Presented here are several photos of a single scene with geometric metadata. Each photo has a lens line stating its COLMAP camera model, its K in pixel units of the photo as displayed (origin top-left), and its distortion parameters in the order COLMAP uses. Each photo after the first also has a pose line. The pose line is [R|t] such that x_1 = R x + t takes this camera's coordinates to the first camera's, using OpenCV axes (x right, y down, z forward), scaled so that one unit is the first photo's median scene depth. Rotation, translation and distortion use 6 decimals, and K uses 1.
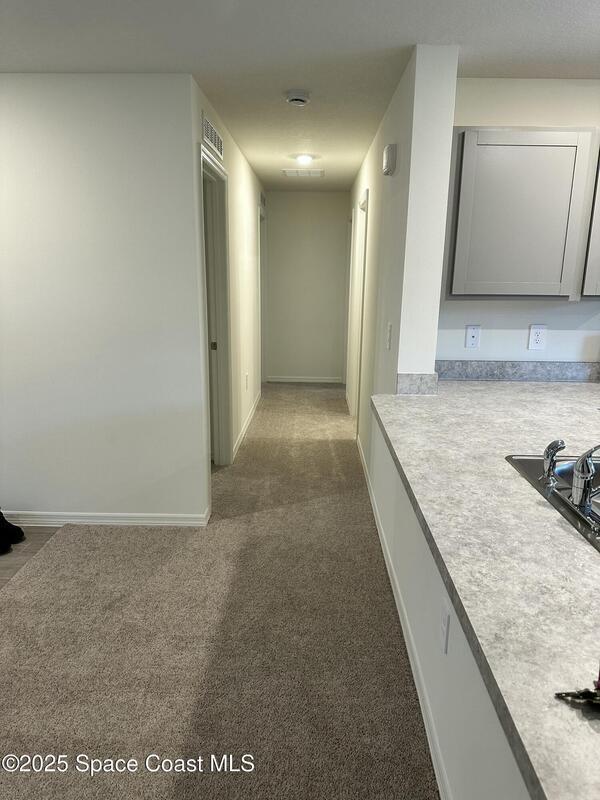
lens RADIAL K [[560.9, 0, 301.6], [0, 560.9, 391.6], [0, 0, 1]] dist [0.048988, -0.027287]
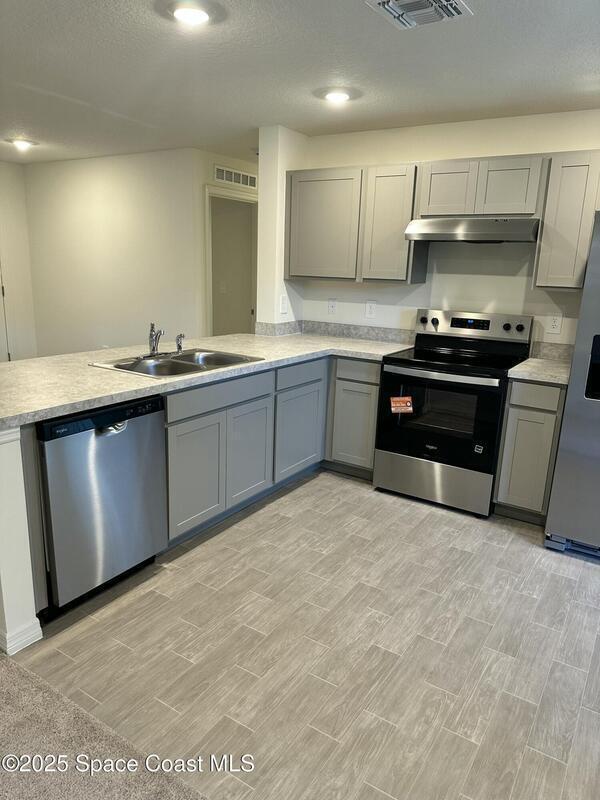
lens RADIAL K [[560.9, 0, 293.4], [0, 560.9, 400.2], [0, 0, 1]] dist [0.048988, -0.027287]
pose [[0.846782, 0.138465, -0.513603, 1.010877], [-0.132651, 0.989990, 0.048194, 0.089502], [0.515135, 0.027320, 0.856674, -0.315582]]
